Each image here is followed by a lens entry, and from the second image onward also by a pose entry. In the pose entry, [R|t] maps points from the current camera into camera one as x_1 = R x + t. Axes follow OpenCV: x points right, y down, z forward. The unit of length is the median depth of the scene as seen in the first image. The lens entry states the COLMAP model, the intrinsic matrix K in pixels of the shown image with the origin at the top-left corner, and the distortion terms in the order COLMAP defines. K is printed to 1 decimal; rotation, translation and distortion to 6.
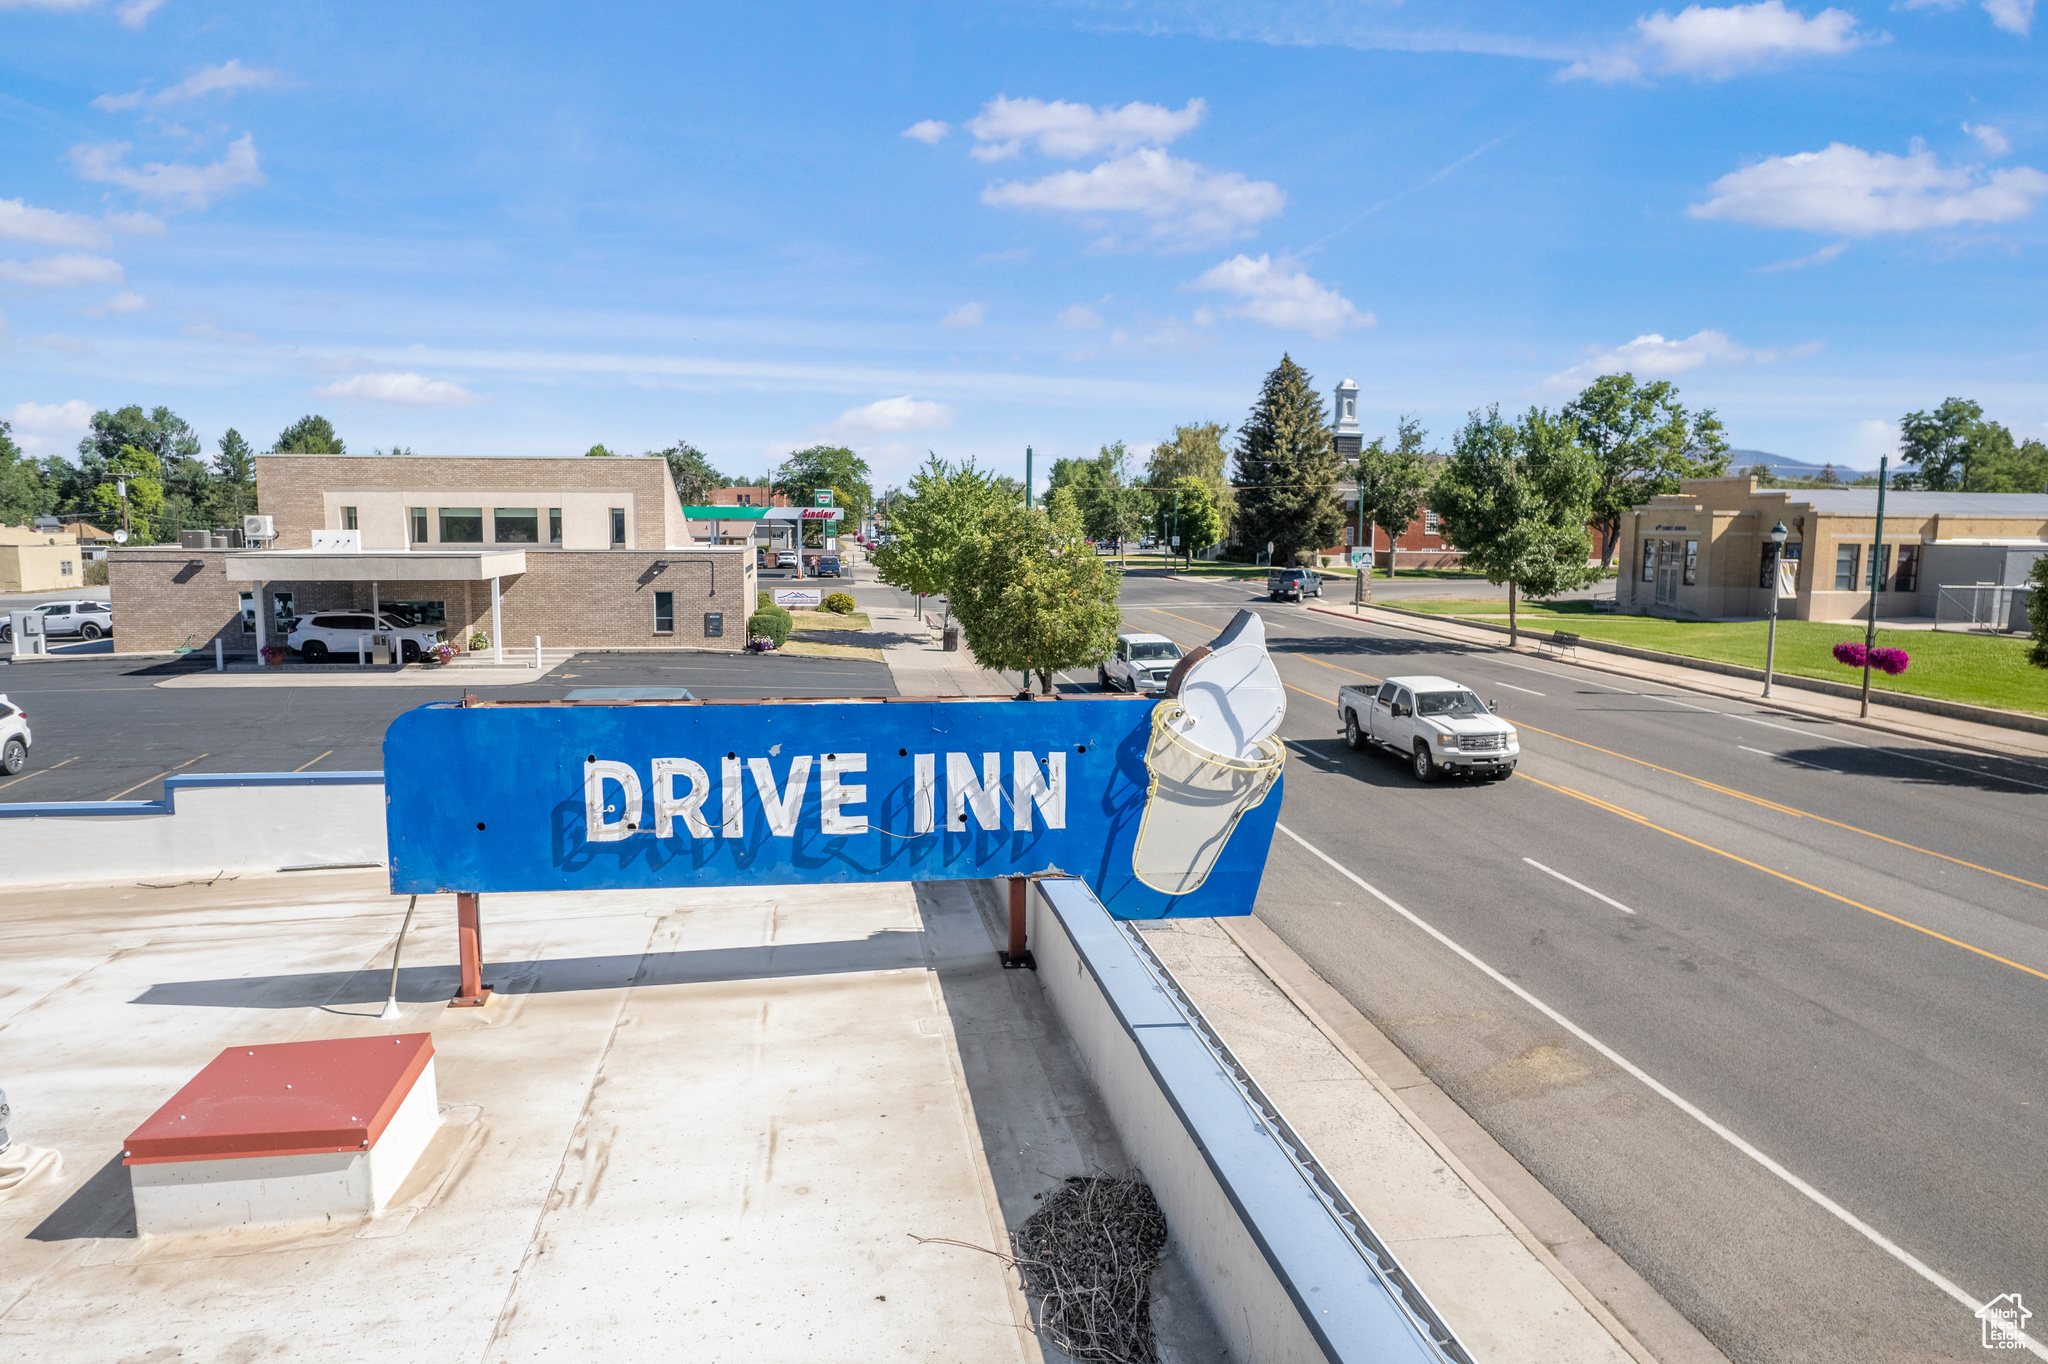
lens RADIAL K [[1311.9, 0, 1029.6], [0, 1311.9, 689.8], [0, 0, 1]] dist [-0.070818, 0.061911]
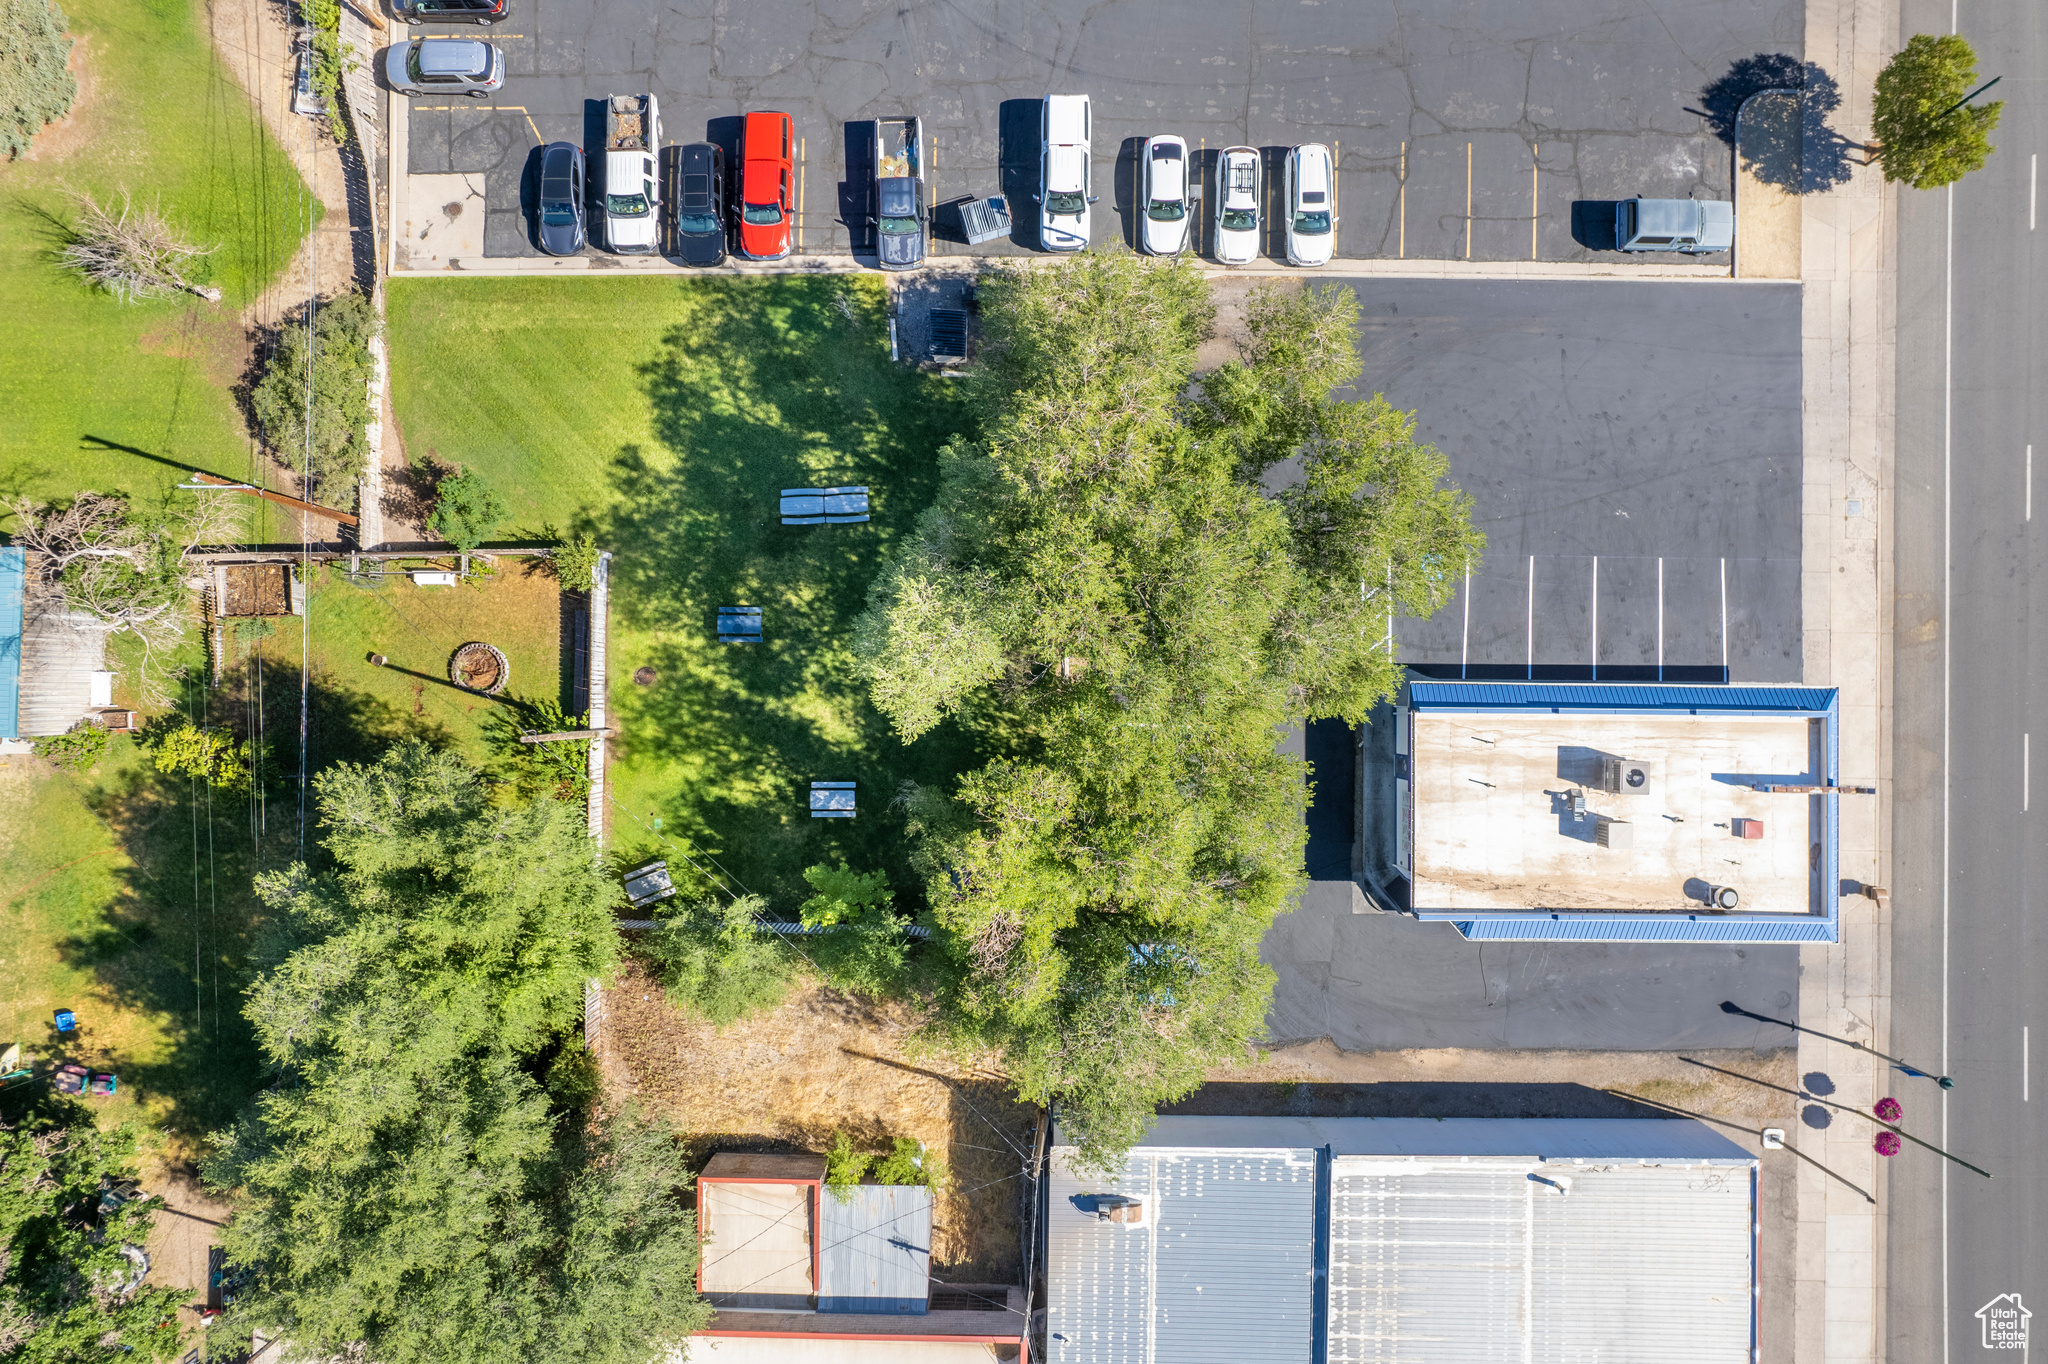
lens RADIAL K [[1311.9, 0, 1029.6], [0, 1311.9, 689.8], [0, 0, 1]] dist [-0.070818, 0.061911]
pose [[0.987194, 0.158999, -0.012940, -0.623943], [-0.007627, 0.128069, 0.991736, -1.000552], [0.159342, -0.978937, 0.127641, -0.024418]]
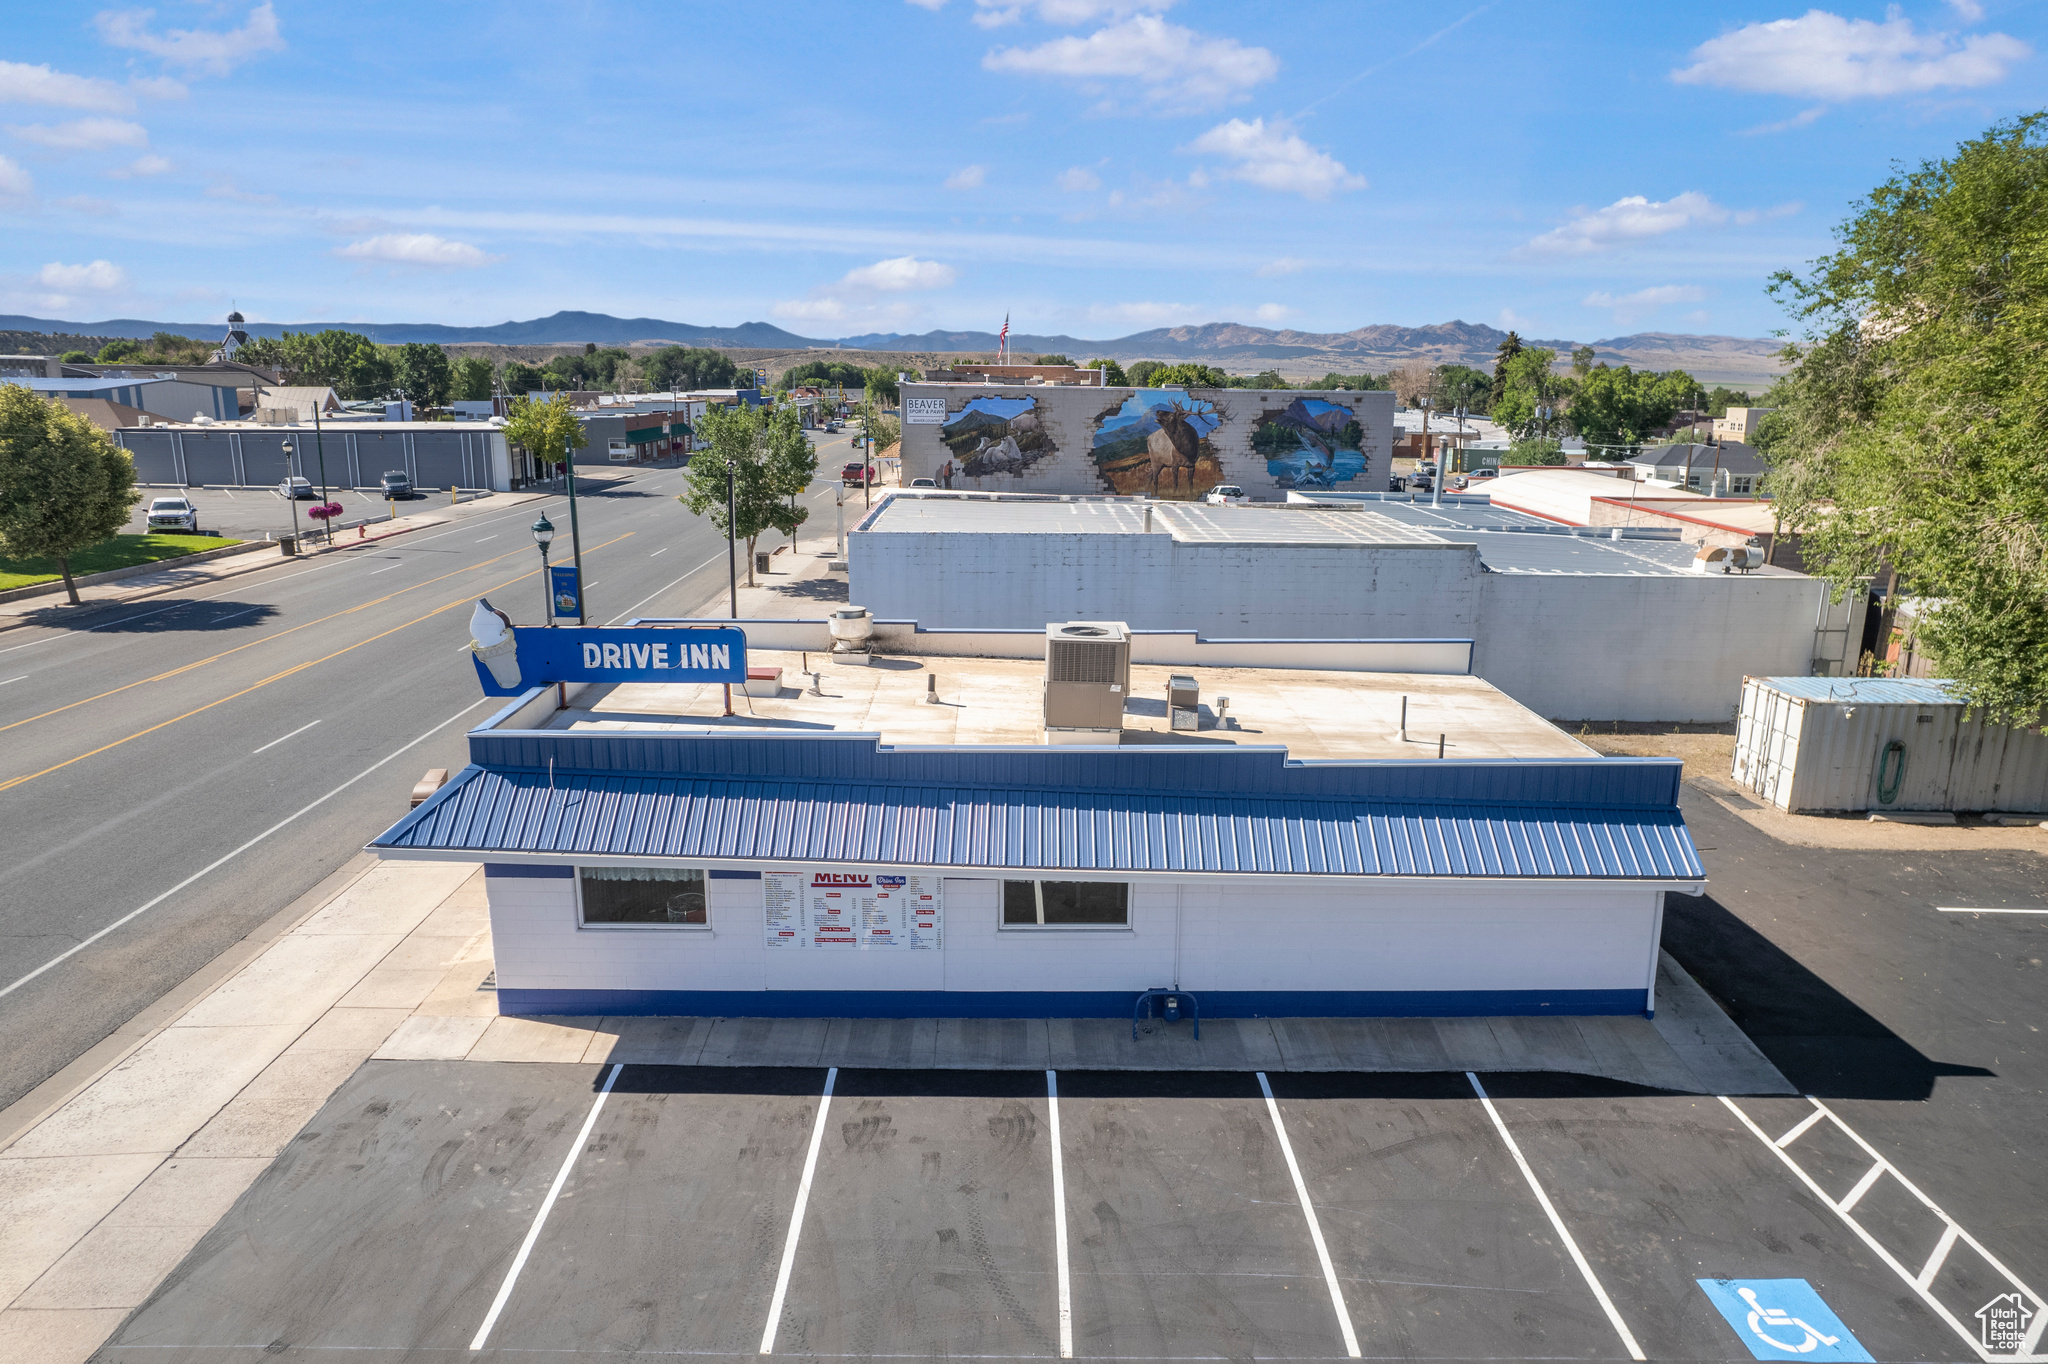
lens RADIAL K [[1311.9, 0, 1029.6], [0, 1311.9, 689.8], [0, 0, 1]] dist [-0.070818, 0.061911]
pose [[-0.990527, -0.049672, 0.128019, -0.198161], [-0.000922, 0.934666, 0.355526, -0.124375], [-0.137315, 0.352040, -0.925858, 0.485854]]
